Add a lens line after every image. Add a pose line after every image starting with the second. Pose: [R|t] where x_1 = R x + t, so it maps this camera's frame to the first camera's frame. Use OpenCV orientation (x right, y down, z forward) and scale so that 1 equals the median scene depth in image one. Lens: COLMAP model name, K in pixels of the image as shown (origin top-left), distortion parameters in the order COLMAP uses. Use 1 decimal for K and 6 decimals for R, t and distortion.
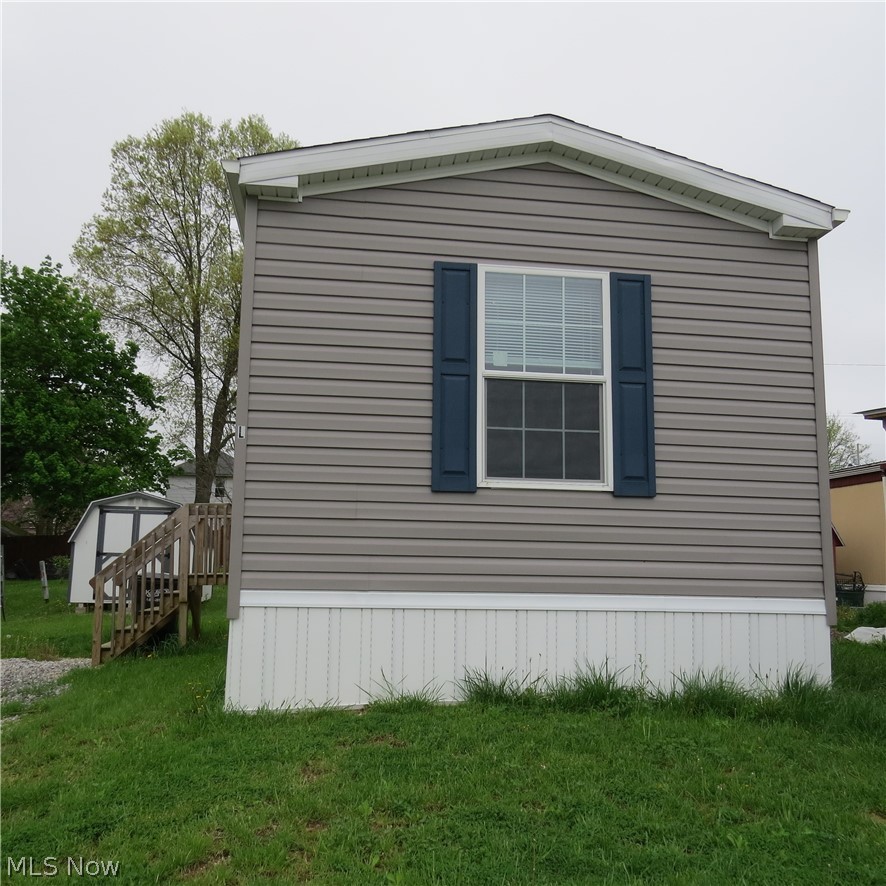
lens RADIAL K [[845.4, 0, 442.3], [0, 845.4, 445.4], [0, 0, 1]] dist [-0.023462, 0.000000]
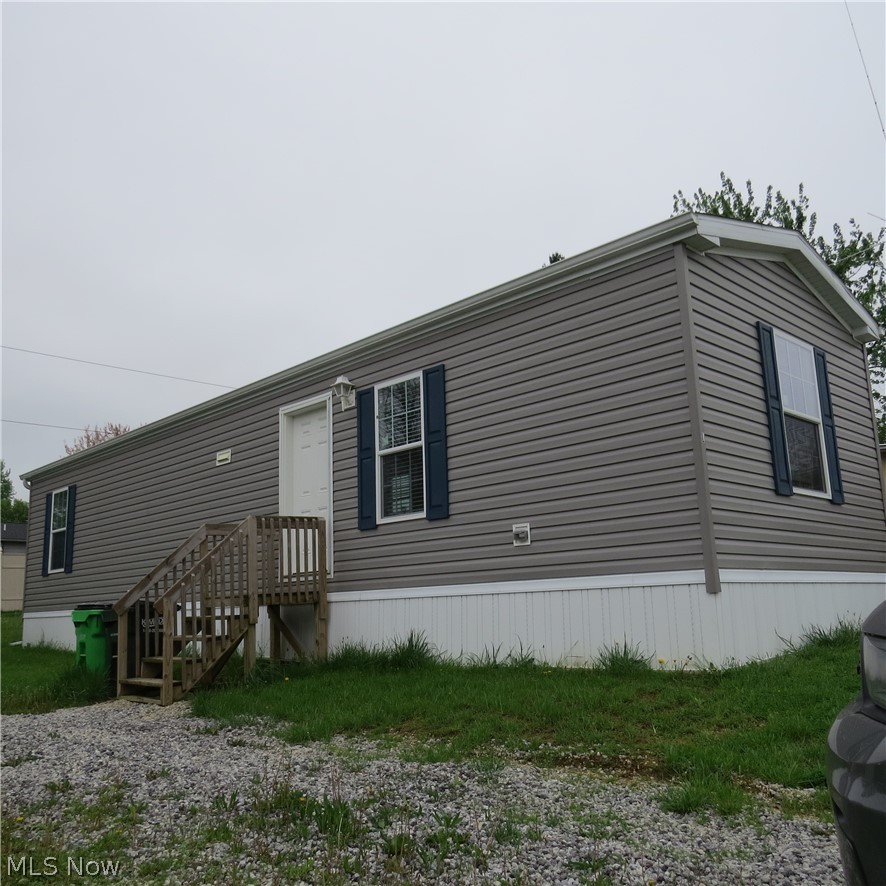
lens RADIAL K [[845.4, 0, 443.3], [0, 845.4, 442.4], [0, 0, 1]] dist [-0.023462, 0.000000]
pose [[0.618710, -0.187993, -0.762795, 1.375655], [0.200081, 0.976637, -0.078408, 0.046241], [0.759714, -0.104109, 0.641869, 0.050631]]
